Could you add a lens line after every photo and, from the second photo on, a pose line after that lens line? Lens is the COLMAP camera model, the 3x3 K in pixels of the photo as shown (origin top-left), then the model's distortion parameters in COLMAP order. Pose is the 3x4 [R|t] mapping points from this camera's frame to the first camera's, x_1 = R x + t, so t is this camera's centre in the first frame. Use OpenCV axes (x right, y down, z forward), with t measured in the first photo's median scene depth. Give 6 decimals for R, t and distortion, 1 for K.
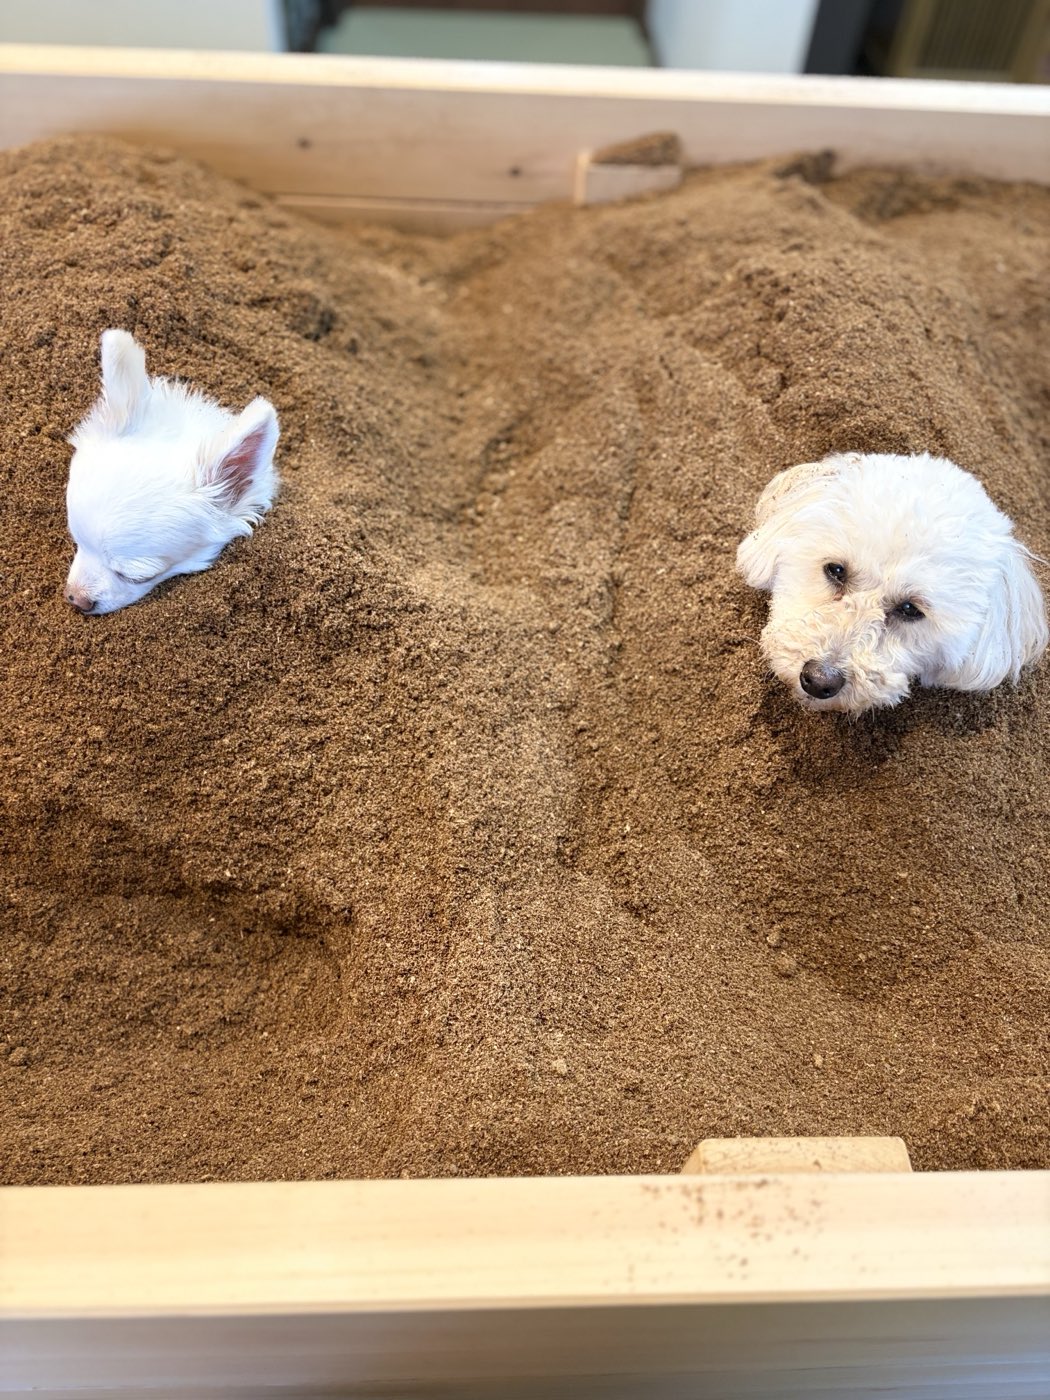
lens RADIAL K [[1075.8, 0, 525.5], [0, 1075.8, 700.5], [0, 0, 1]] dist [-0.005580, -0.003751]
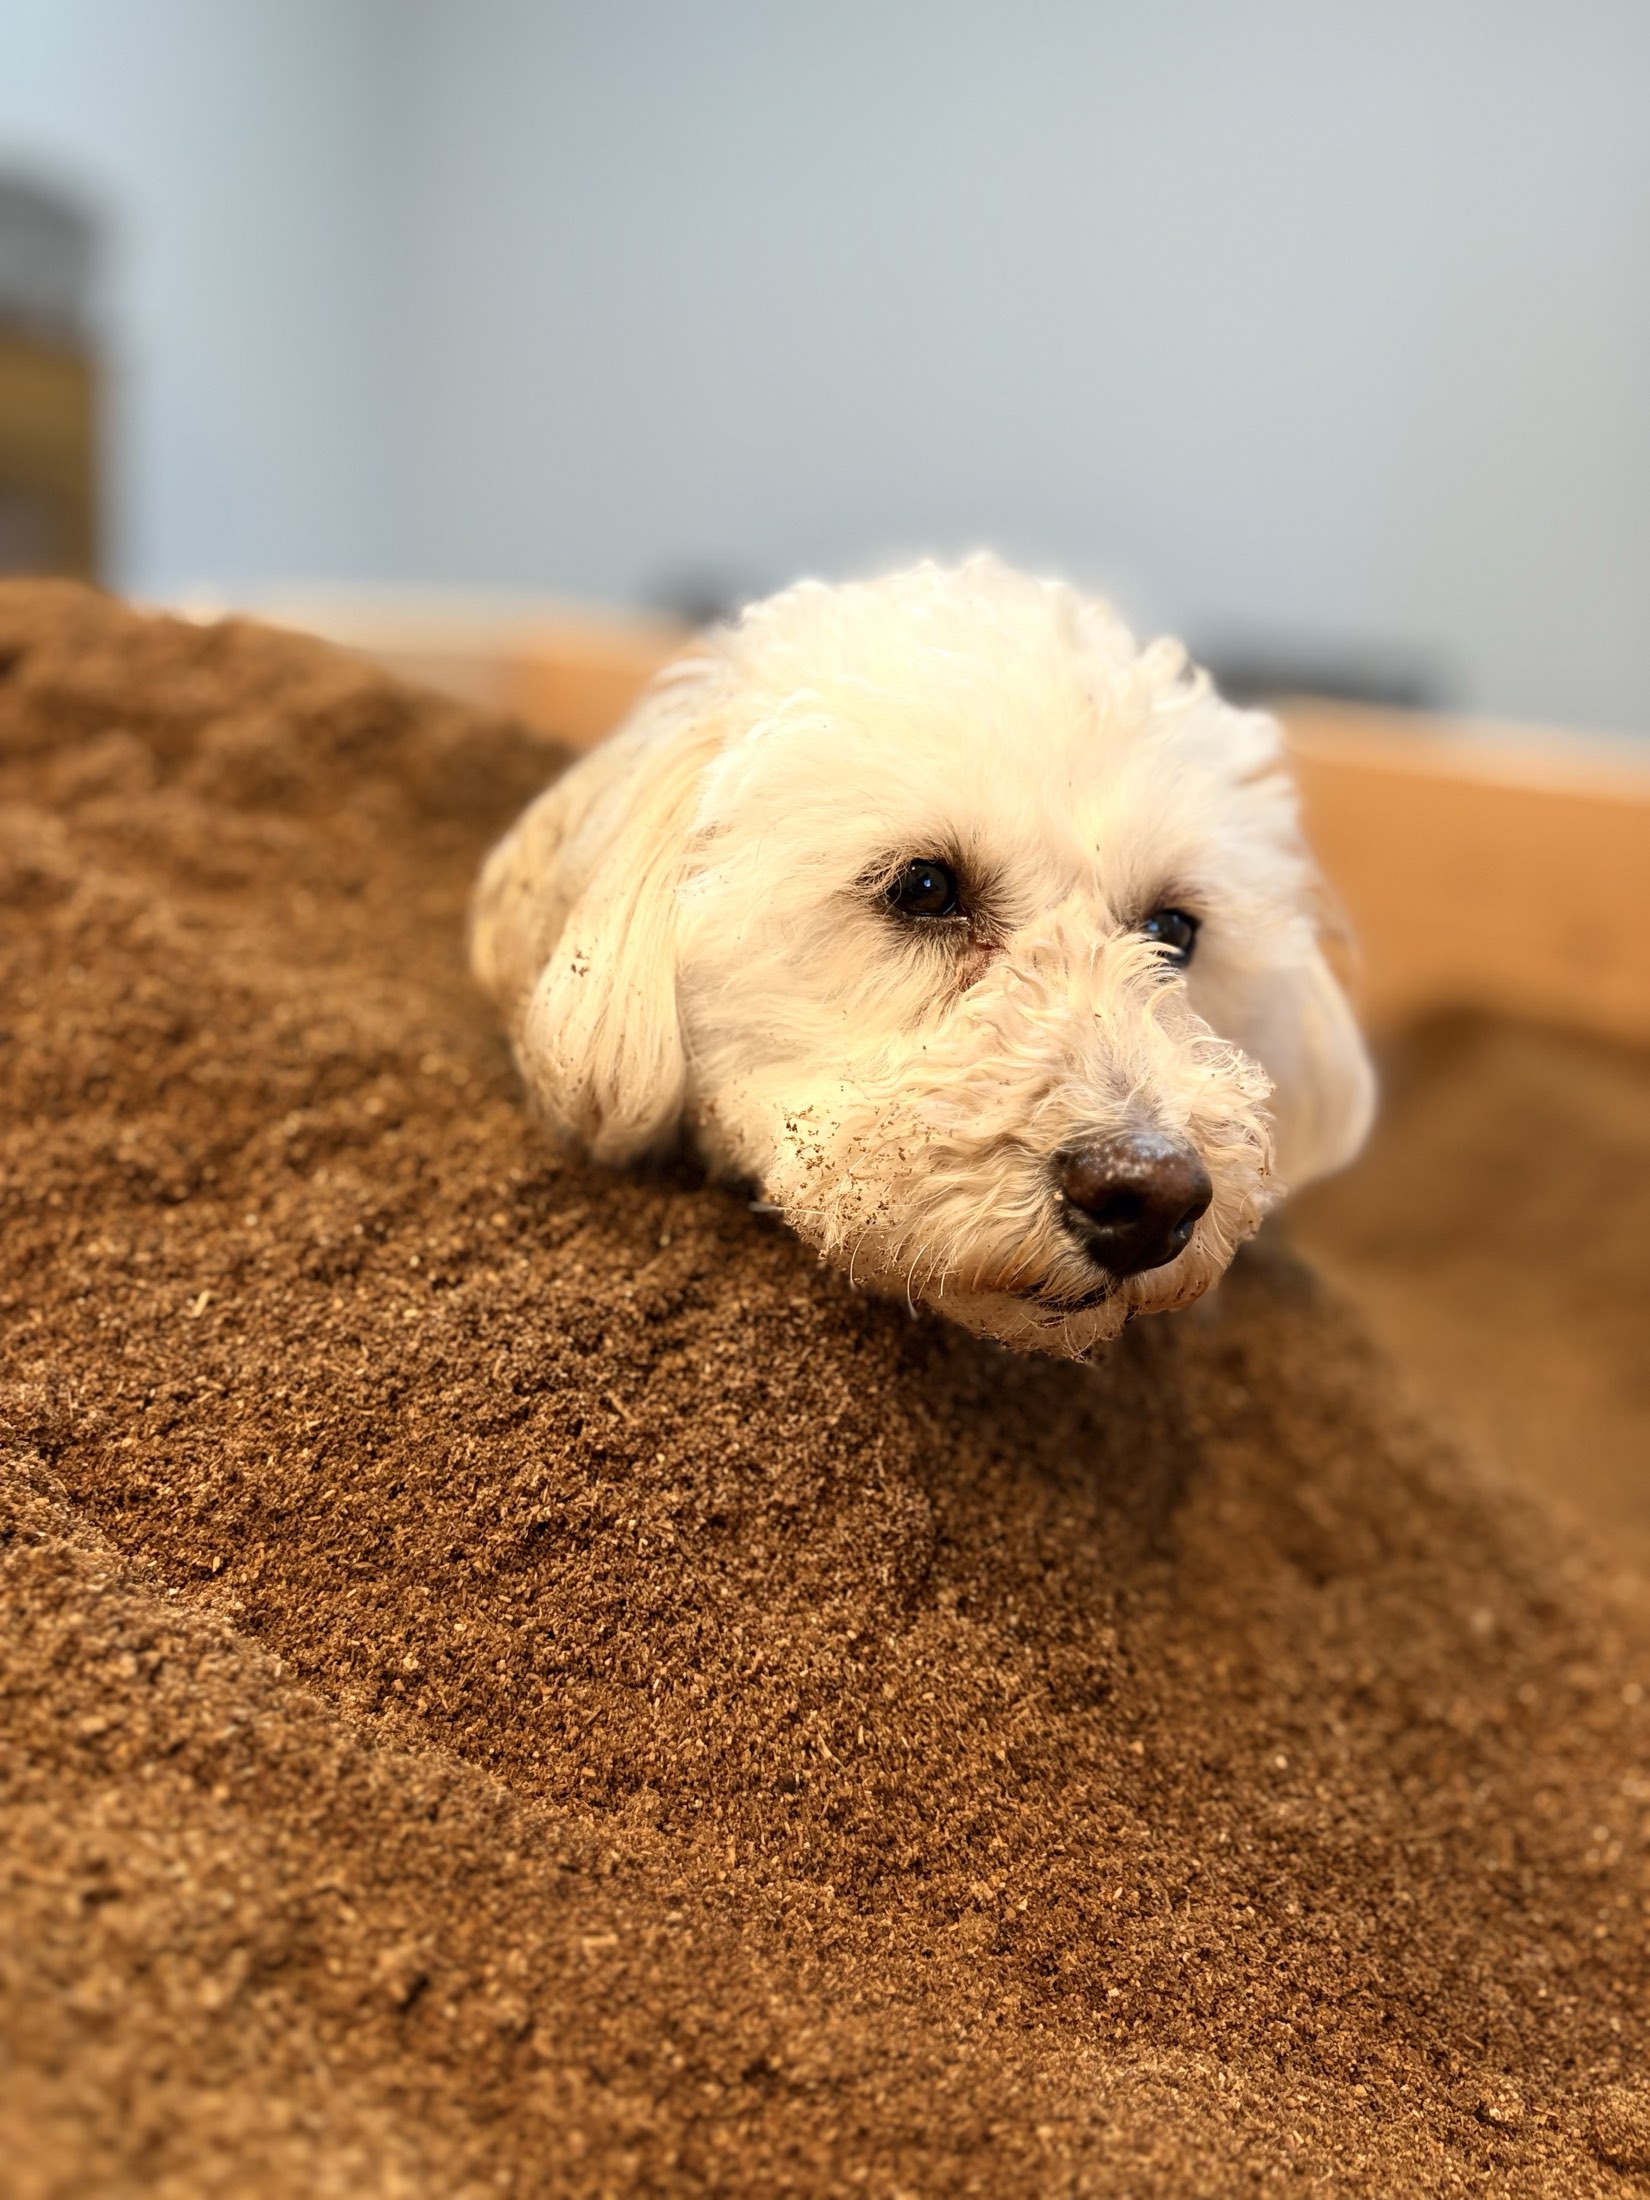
lens RADIAL K [[1690.5, 0, 820.1], [0, 1690.5, 1096.4], [0, 0, 1]] dist [-0.005580, -0.003751]
pose [[0.527338, -0.255954, 0.810186, -0.114094], [0.616530, 0.771399, -0.157589, -0.003986], [-0.584641, 0.582607, 0.564592, 0.686630]]
